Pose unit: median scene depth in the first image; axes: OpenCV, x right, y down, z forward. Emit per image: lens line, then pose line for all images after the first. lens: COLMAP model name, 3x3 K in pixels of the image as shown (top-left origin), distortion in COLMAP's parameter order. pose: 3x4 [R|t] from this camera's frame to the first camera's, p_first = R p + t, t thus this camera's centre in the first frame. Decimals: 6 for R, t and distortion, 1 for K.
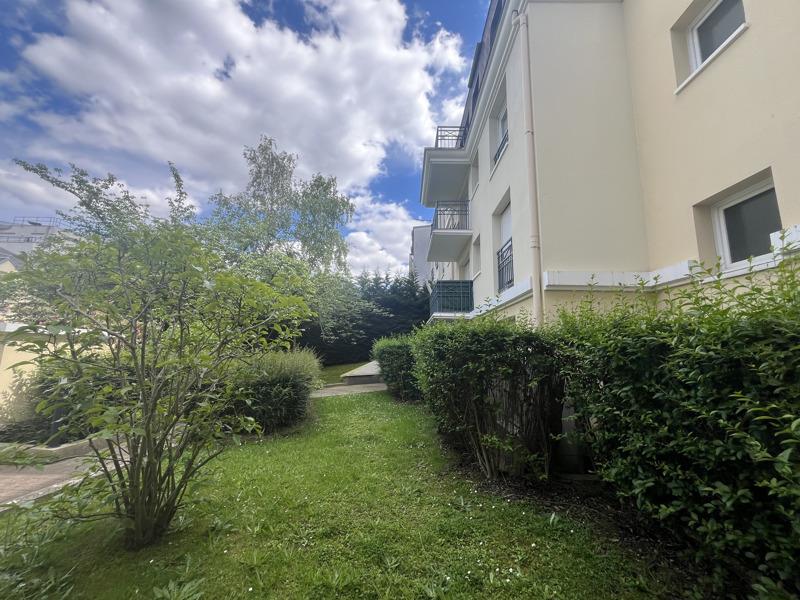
lens RADIAL K [[323.5, 0, 400.0], [0, 323.5, 300.0], [0, 0, 1]] dist [-0.000442, 0.000002]
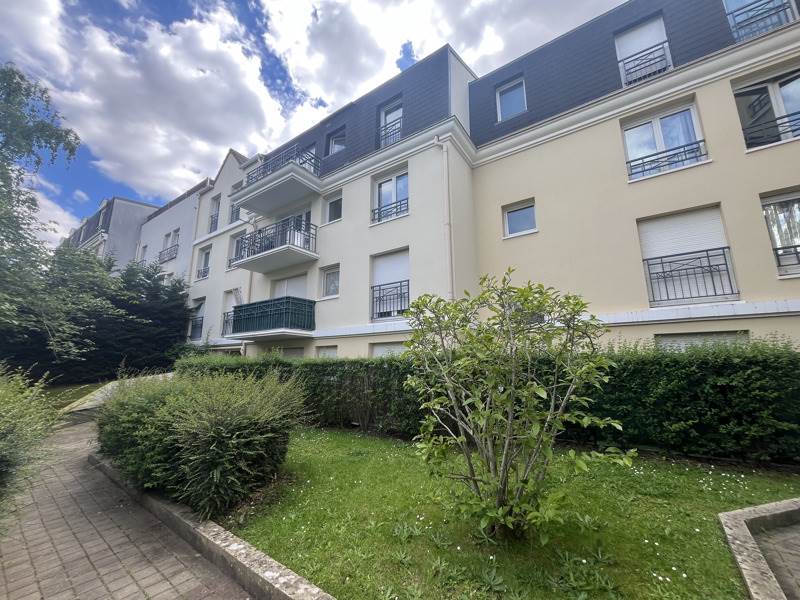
lens RADIAL K [[323.5, 0, 400.0], [0, 323.5, 300.0], [0, 0, 1]] dist [-0.000442, 0.000002]
pose [[0.545544, 0.154702, 0.823680, -0.504791], [-0.113784, 0.987387, -0.110087, 0.021813], [-0.830322, -0.033664, 0.556266, 0.163670]]
